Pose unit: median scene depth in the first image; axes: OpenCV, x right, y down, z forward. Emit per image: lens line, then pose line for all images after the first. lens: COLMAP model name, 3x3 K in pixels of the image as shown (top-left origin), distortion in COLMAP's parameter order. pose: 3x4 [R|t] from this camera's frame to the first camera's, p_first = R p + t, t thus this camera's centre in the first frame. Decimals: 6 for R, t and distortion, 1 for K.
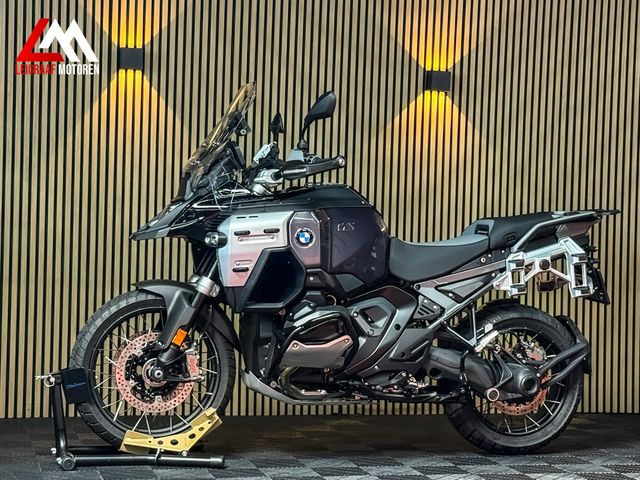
lens RADIAL K [[1368.3, 0, 323.9], [0, 1368.3, 268.6], [0, 0, 1]] dist [0.075226, 0.387899]
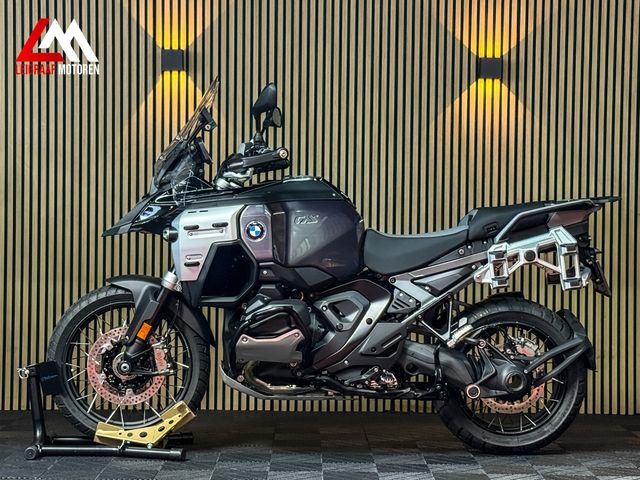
lens RADIAL K [[1368.3, 0, 323.9], [0, 1368.3, 268.6], [0, 0, 1]] dist [0.075226, 0.387899]
pose [[0.972054, -0.010532, -0.234521, 0.252202], [0.010385, 0.999944, -0.001861, 0.006576], [0.234528, -0.000626, 0.972109, 0.041073]]
